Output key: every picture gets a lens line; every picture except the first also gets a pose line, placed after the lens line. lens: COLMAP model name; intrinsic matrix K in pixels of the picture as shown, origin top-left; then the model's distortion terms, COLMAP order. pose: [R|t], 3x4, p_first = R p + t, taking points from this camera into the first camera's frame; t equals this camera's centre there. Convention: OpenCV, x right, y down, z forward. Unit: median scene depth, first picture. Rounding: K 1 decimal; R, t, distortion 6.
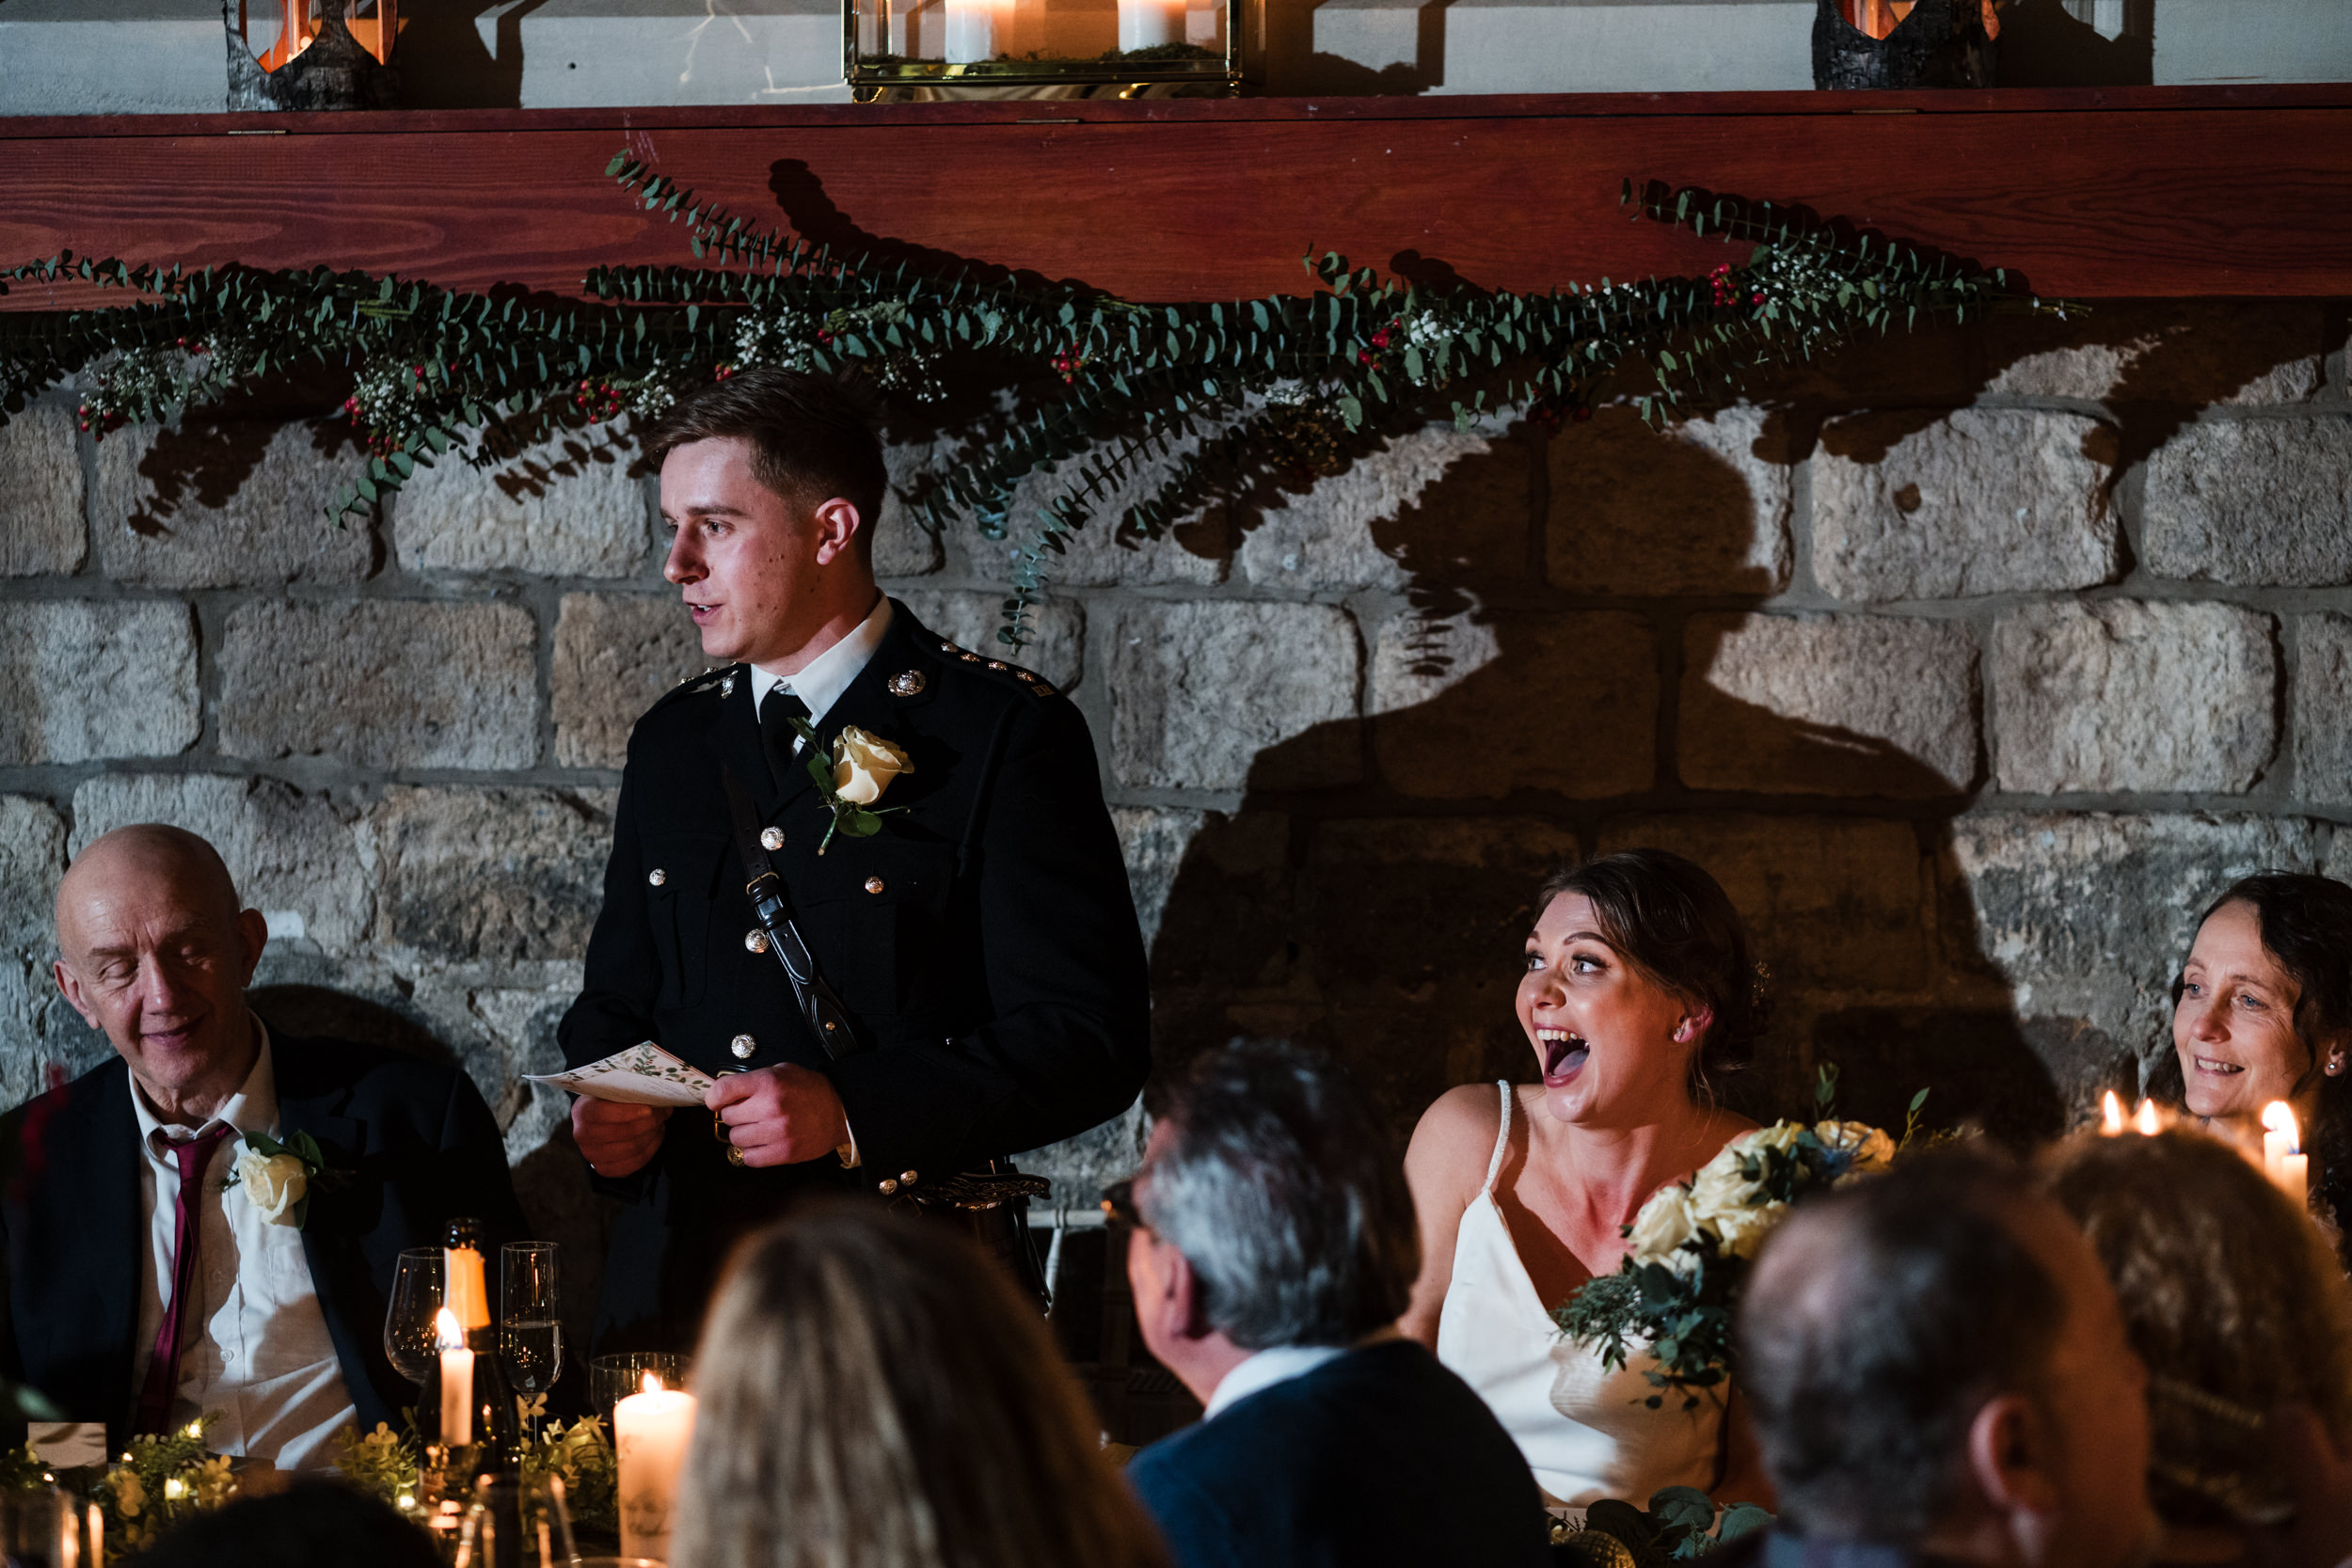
lens RADIAL K [[5704.3, 0, 1096.5], [0, 5704.3, 737.9], [0, 0, 1]] dist [0.014057, 0.000000]
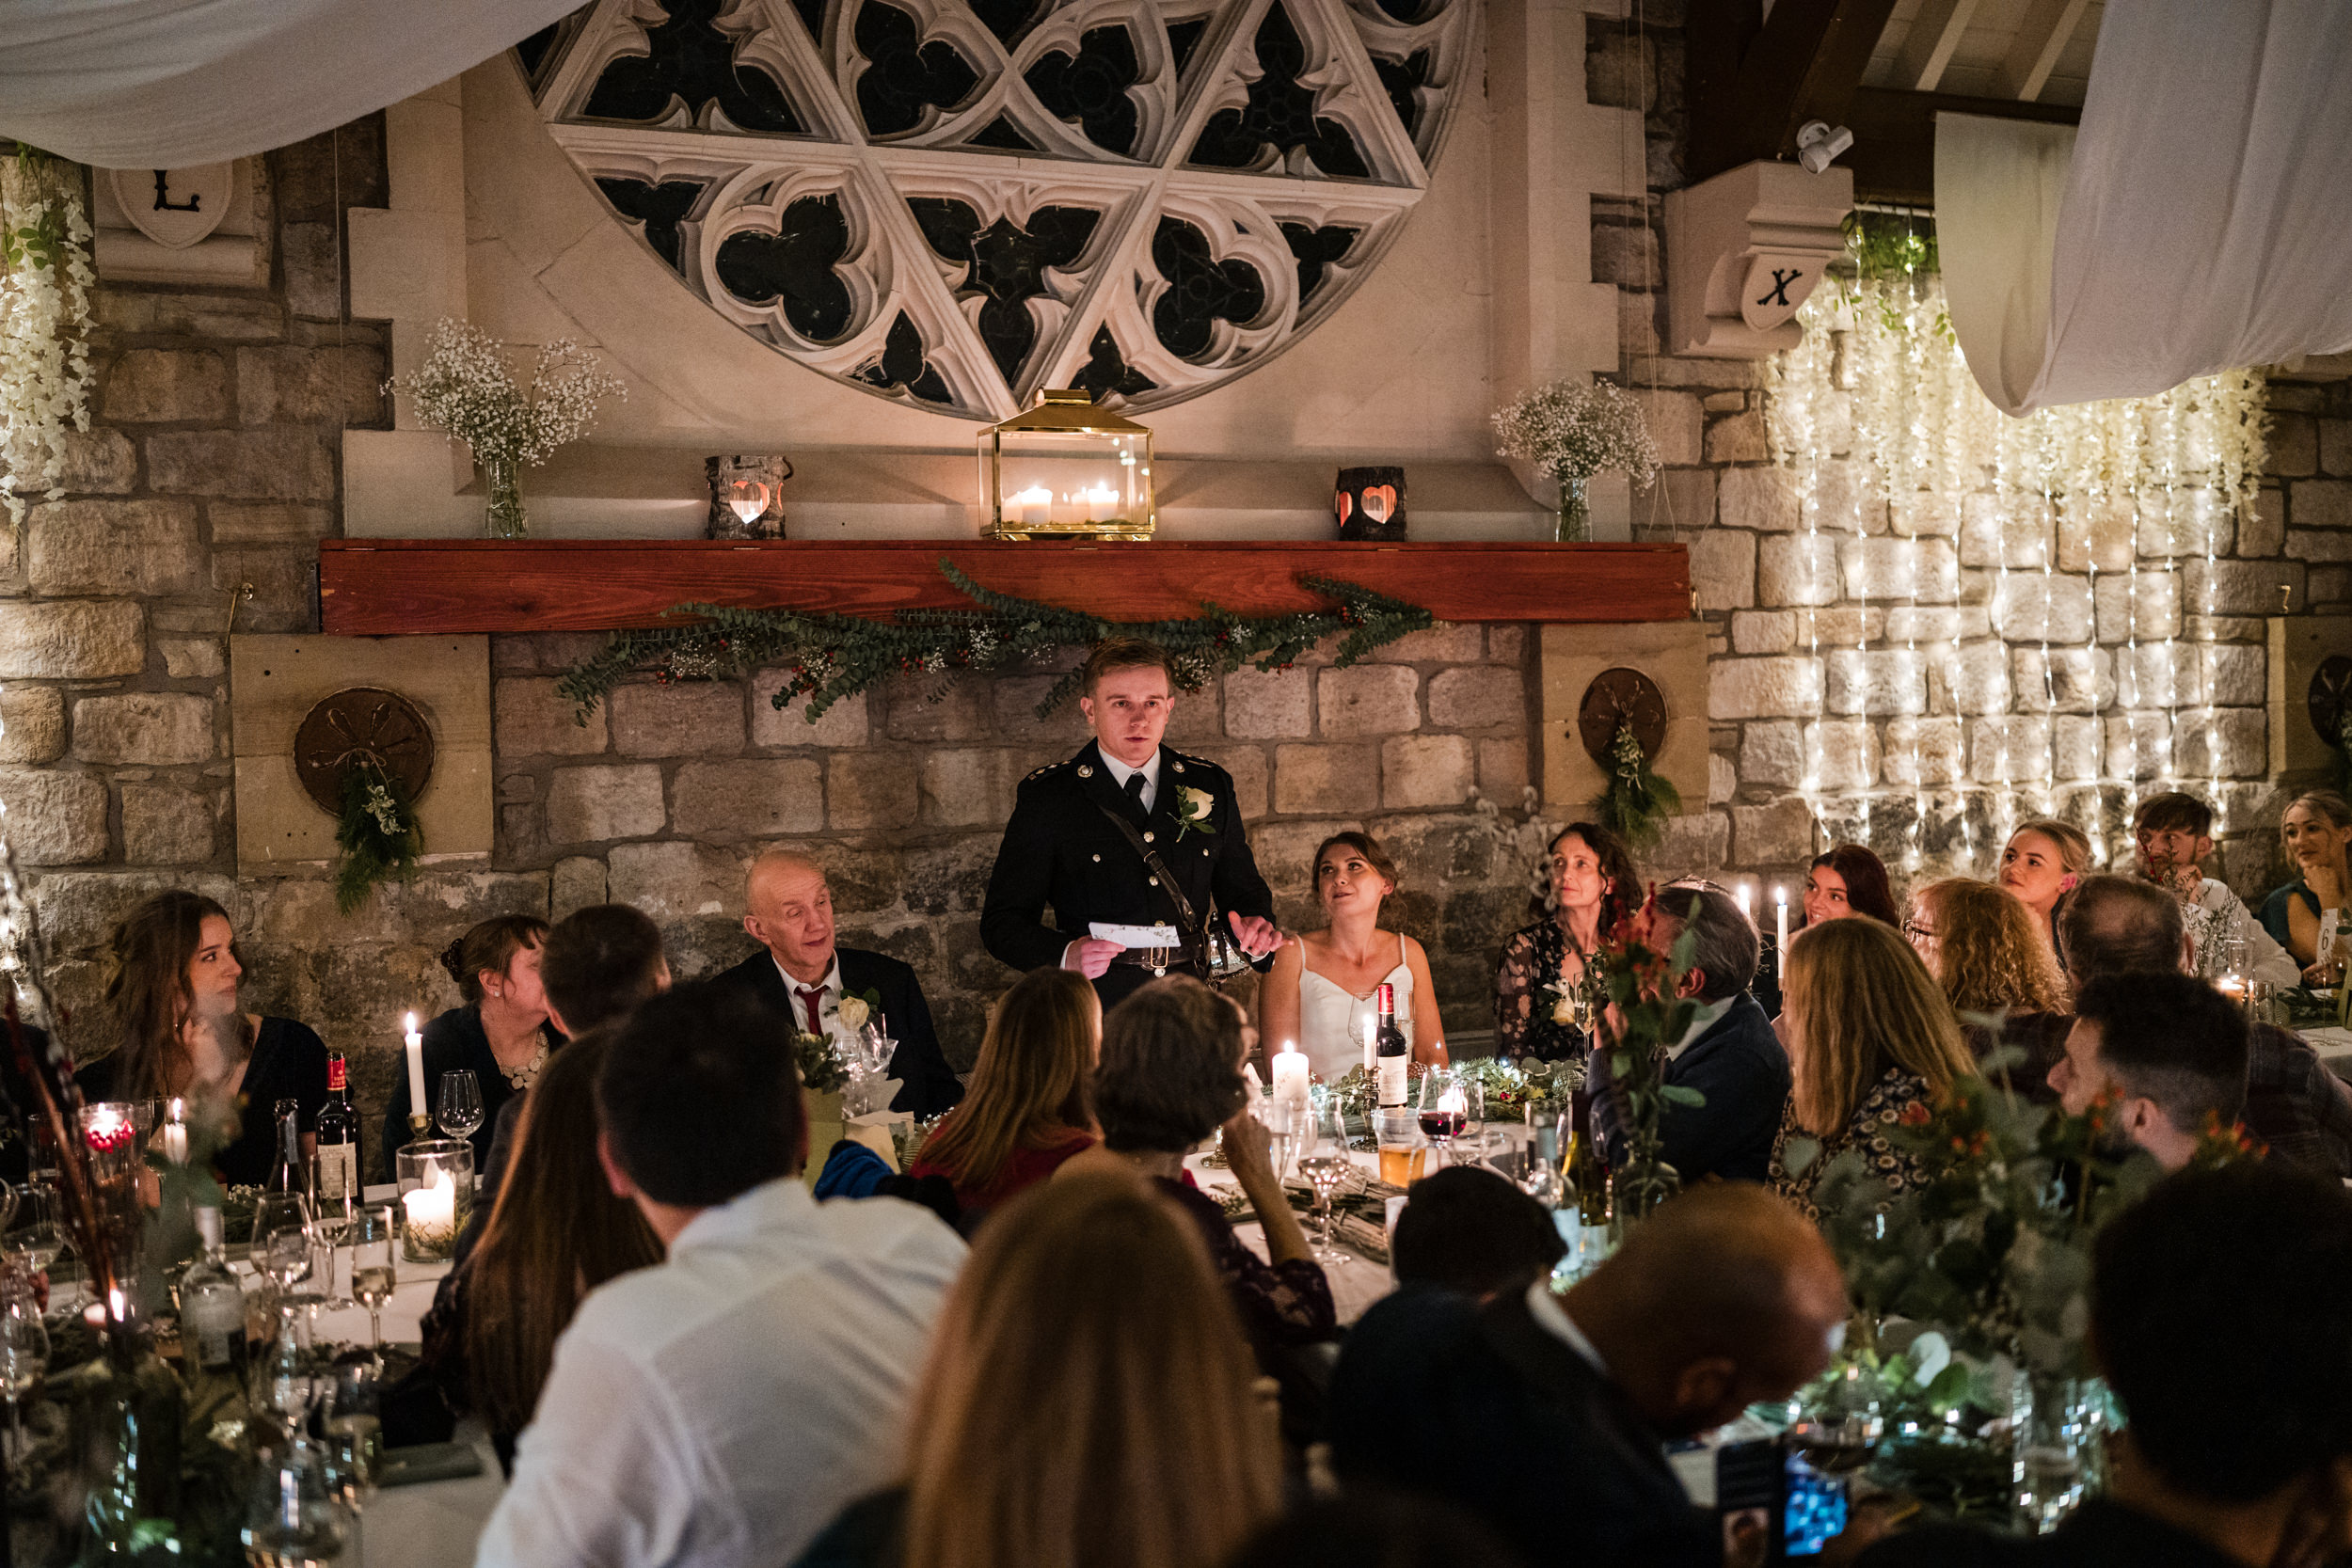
lens RADIAL K [[2246.3, 0, 1145.9], [0, 2246.3, 792.7], [0, 0, 1]] dist [-0.002342, 0.000000]
pose [[0.839925, -0.037810, 0.541384, -0.494873], [0.058928, 0.998026, -0.021721, 0.018039], [-0.539494, 0.050146, 0.840495, 0.179305]]
